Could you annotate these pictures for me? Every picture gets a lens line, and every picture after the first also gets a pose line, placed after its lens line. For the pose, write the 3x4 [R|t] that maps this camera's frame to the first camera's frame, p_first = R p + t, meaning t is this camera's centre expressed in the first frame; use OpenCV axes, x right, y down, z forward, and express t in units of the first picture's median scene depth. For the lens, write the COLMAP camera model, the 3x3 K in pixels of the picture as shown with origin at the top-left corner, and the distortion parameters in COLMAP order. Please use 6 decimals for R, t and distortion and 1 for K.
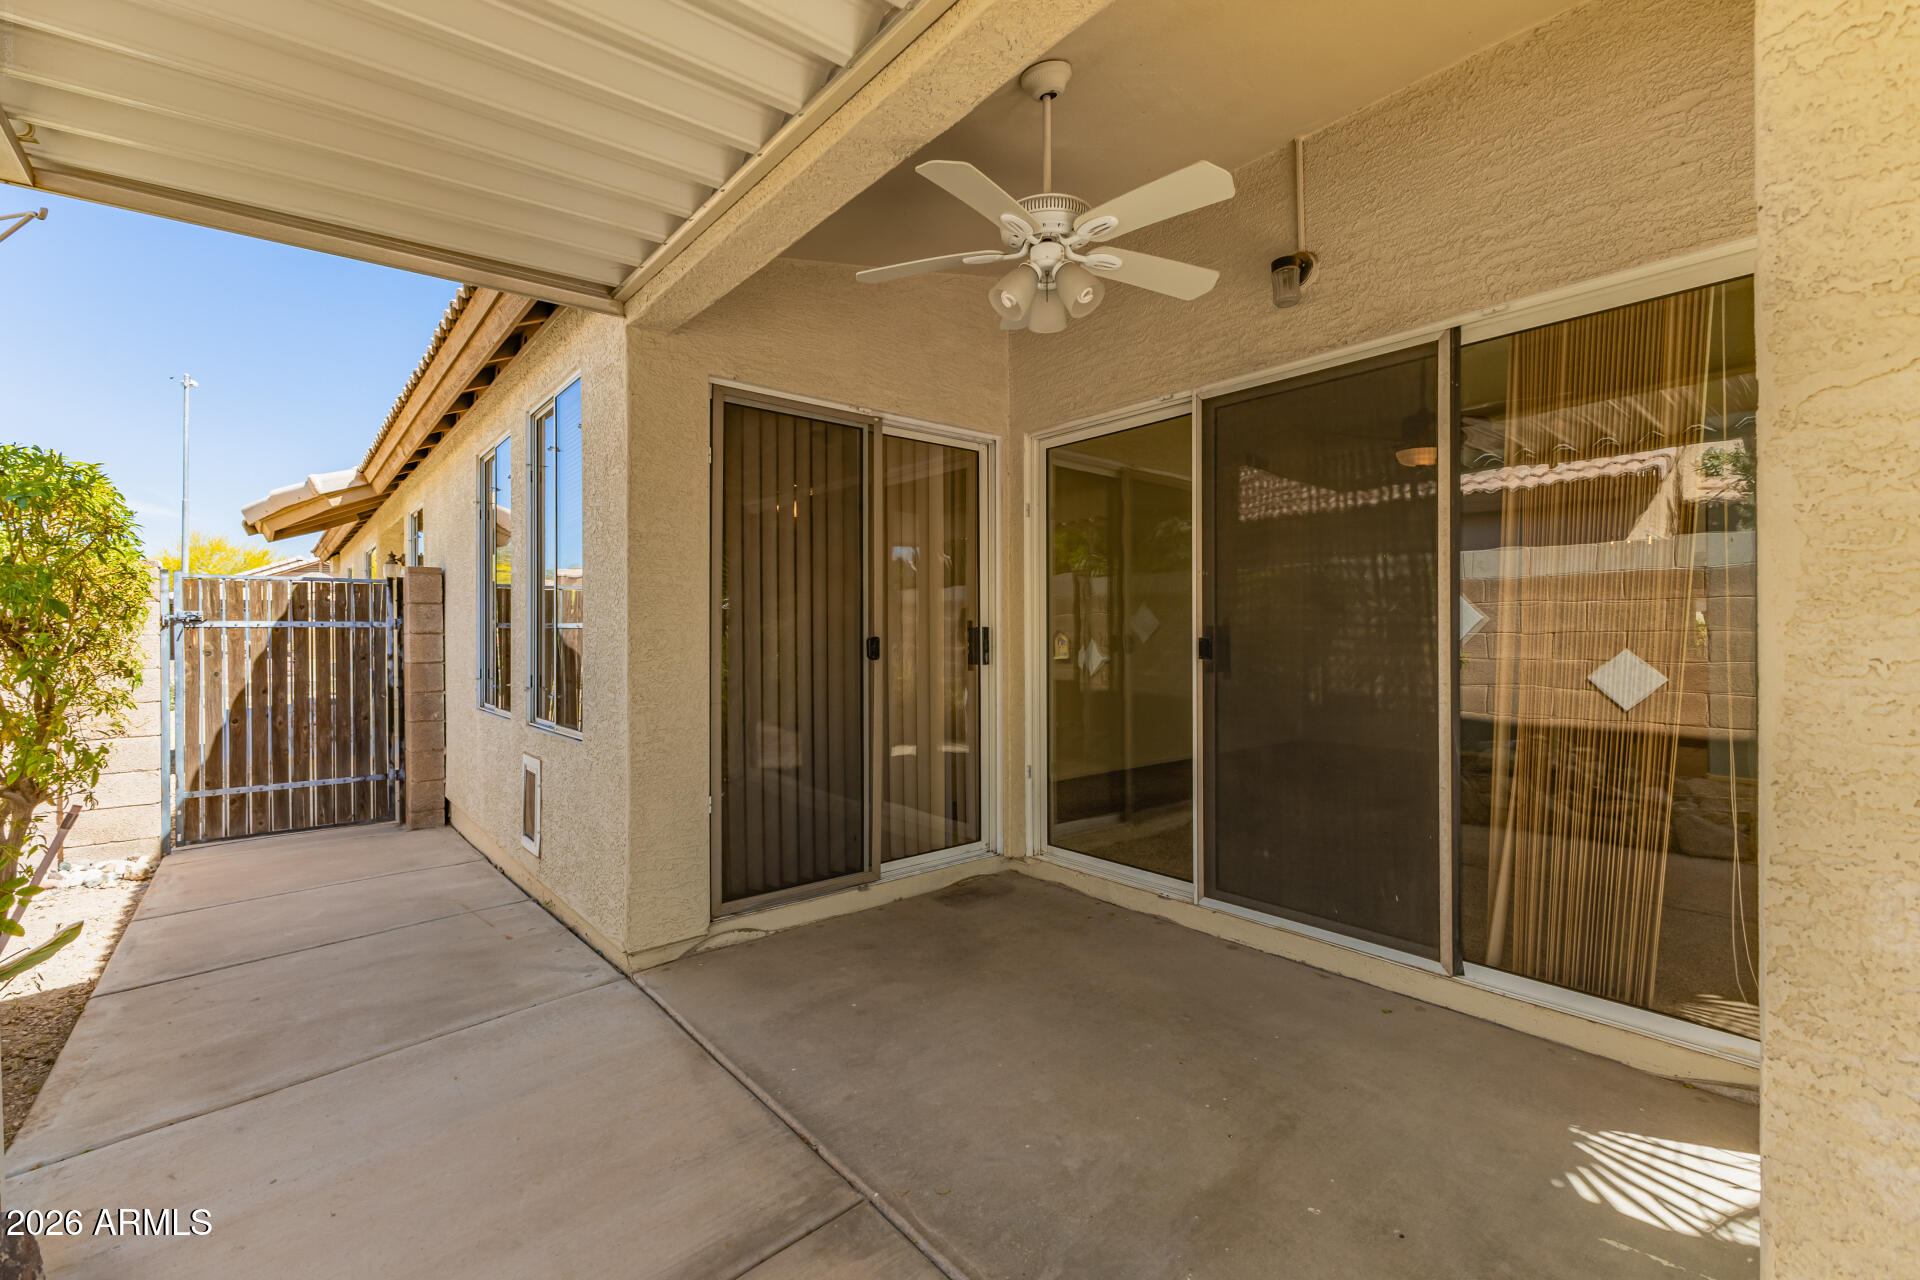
lens RADIAL K [[831.0, 0, 969.0], [0, 831.0, 634.8], [0, 0, 1]] dist [0.008688, -0.000405]
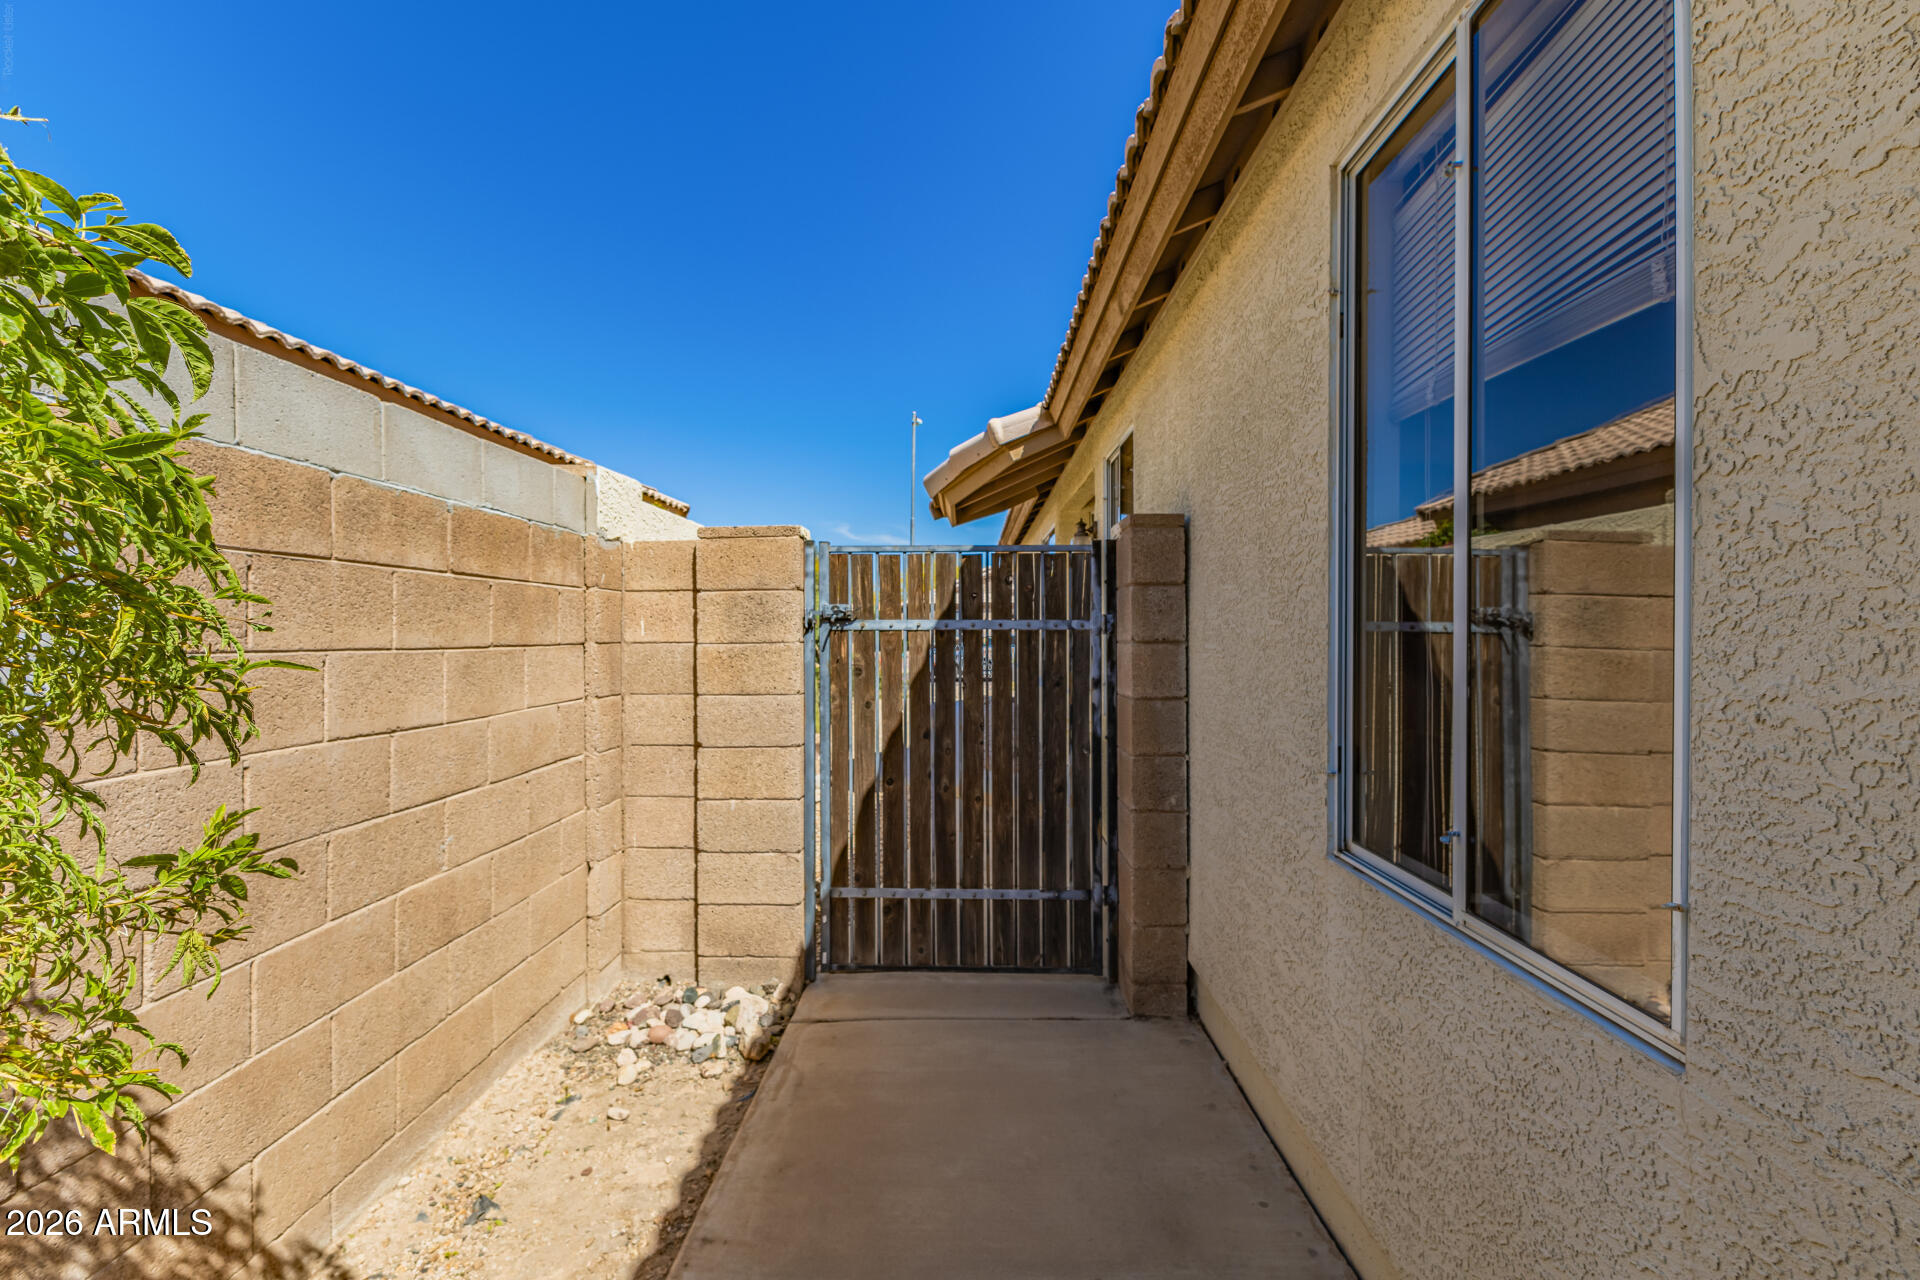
lens RADIAL K [[831.0, 0, 961.8], [0, 831.0, 635.1], [0, 0, 1]] dist [0.008688, -0.000405]
pose [[0.759380, 0.007281, -0.650607, -0.412778], [-0.005016, 0.999973, 0.005336, -0.008298], [0.650628, -0.000788, 0.759396, 0.535089]]
